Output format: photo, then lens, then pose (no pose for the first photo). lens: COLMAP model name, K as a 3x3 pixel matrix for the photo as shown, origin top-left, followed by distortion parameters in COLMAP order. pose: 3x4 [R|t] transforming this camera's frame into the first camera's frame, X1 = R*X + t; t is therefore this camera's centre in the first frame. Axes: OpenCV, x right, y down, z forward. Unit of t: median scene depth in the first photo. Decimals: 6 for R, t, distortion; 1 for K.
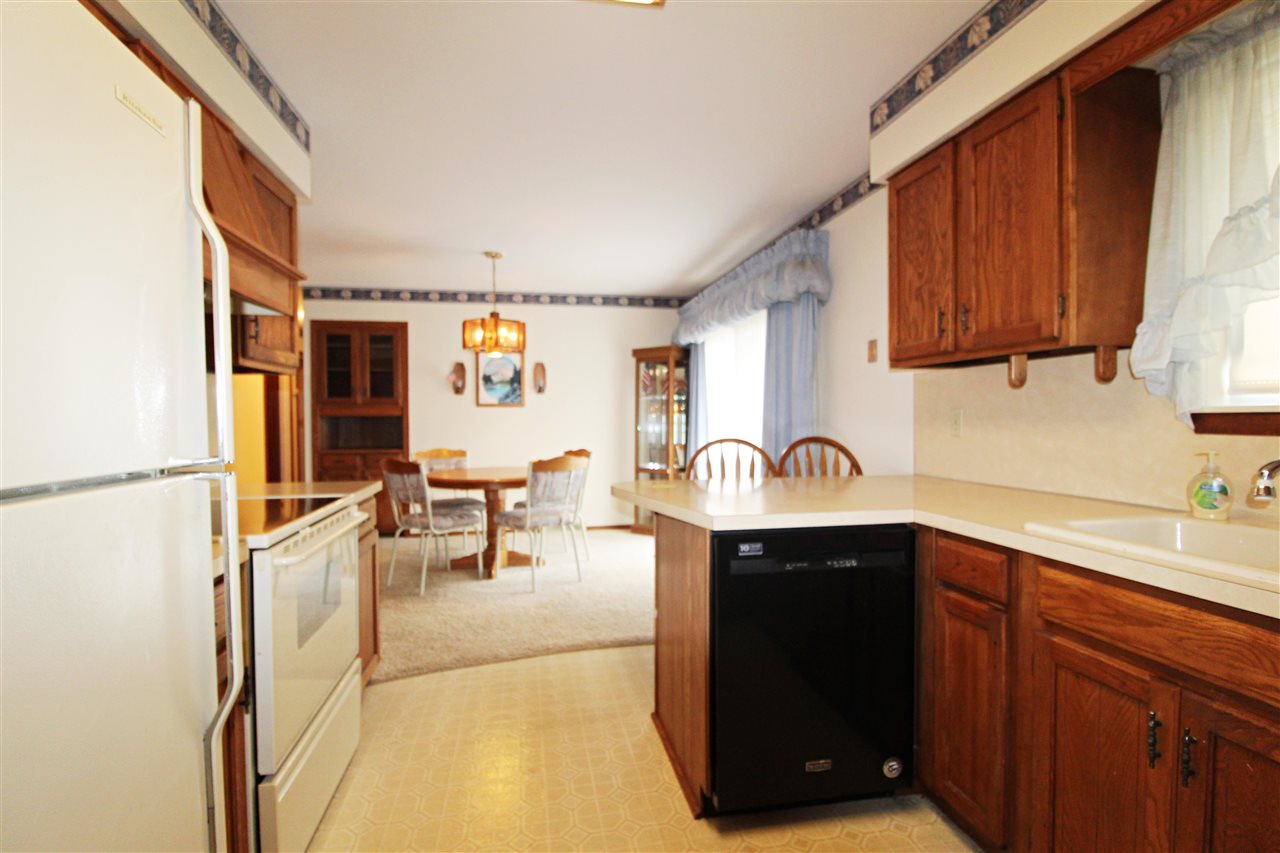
lens RADIAL K [[609.8, 0, 639.2], [0, 609.8, 428.4], [0, 0, 1]] dist [0.002623, 0.000214]
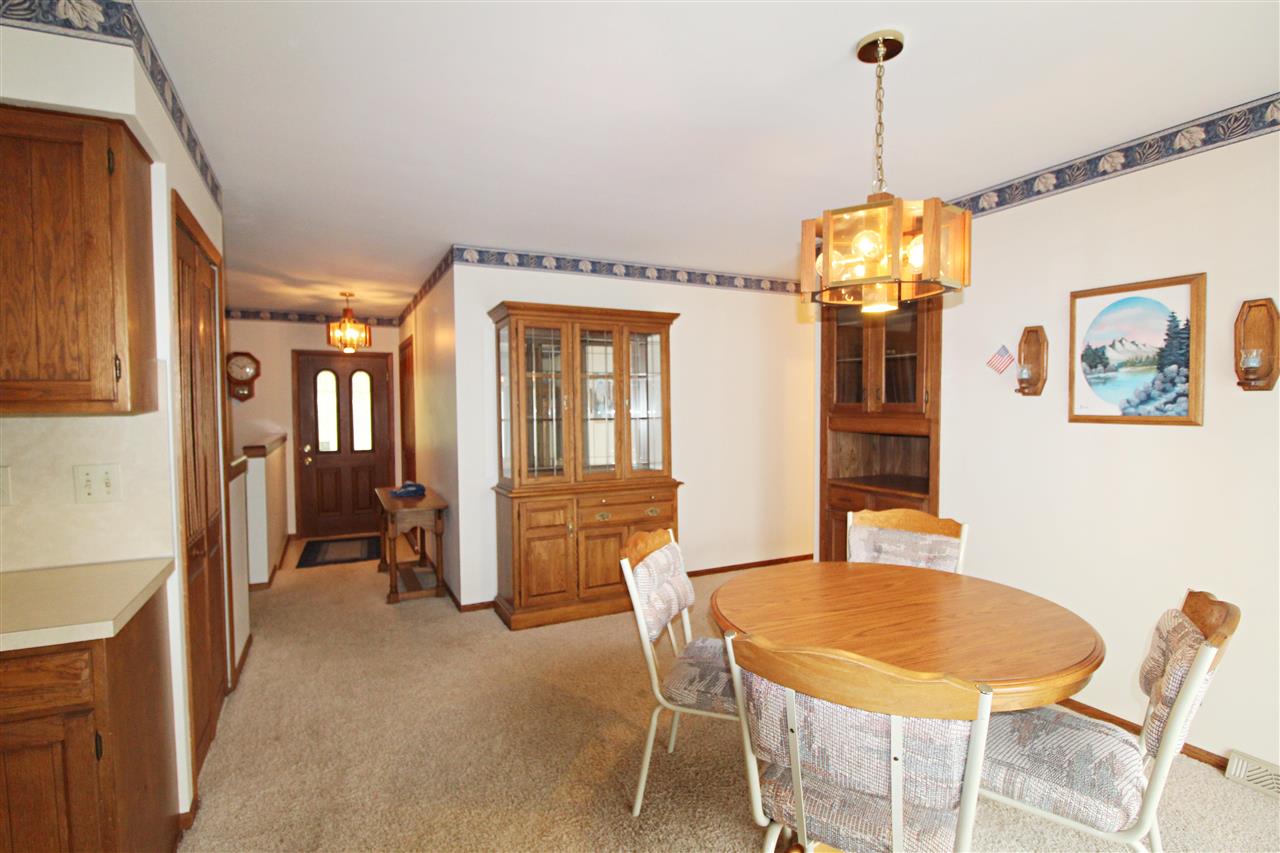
lens RADIAL K [[609.8, 0, 634.5], [0, 609.8, 427.0], [0, 0, 1]] dist [0.002623, 0.000214]
pose [[0.255766, 0.041807, -0.965834, 0.079652], [-0.014607, 0.999118, 0.039380, -0.045146], [0.966628, 0.004036, 0.256151, 0.585850]]
